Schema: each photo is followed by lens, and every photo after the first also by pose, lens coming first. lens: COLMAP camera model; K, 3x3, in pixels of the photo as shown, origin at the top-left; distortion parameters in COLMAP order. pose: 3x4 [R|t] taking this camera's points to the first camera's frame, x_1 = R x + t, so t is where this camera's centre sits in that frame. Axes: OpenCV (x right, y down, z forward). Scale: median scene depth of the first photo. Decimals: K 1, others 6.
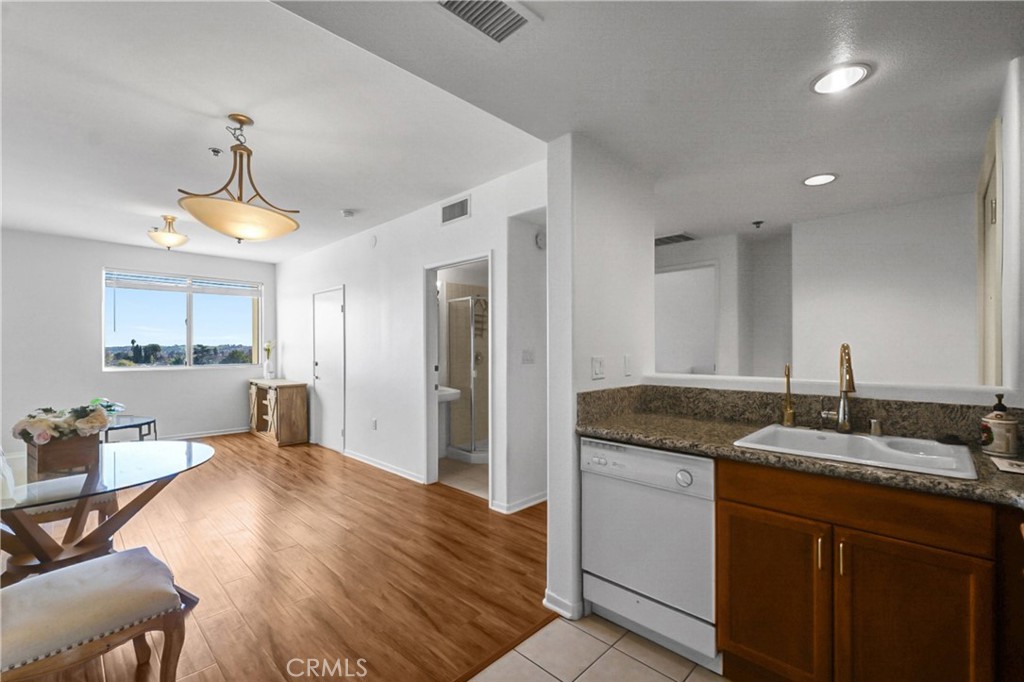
lens RADIAL K [[441.6, 0, 513.0], [0, 441.6, 355.3], [0, 0, 1]] dist [-0.039844, -0.000063]
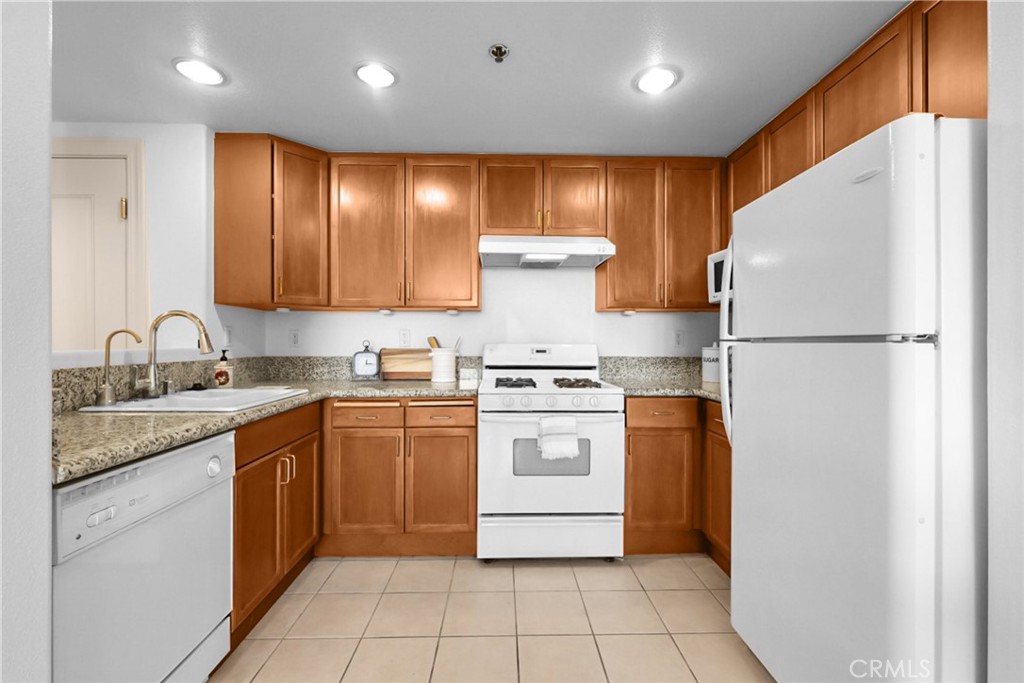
lens RADIAL K [[439.0, 0, 512.5], [0, 439.0, 333.5], [0, 0, 1]] dist [0.019459, 0.000002]
pose [[-0.716728, 0.002332, 0.697349, -0.398243], [0.002986, 0.999996, -0.000275, 0.020605], [-0.697347, 0.001885, -0.716731, 0.798959]]
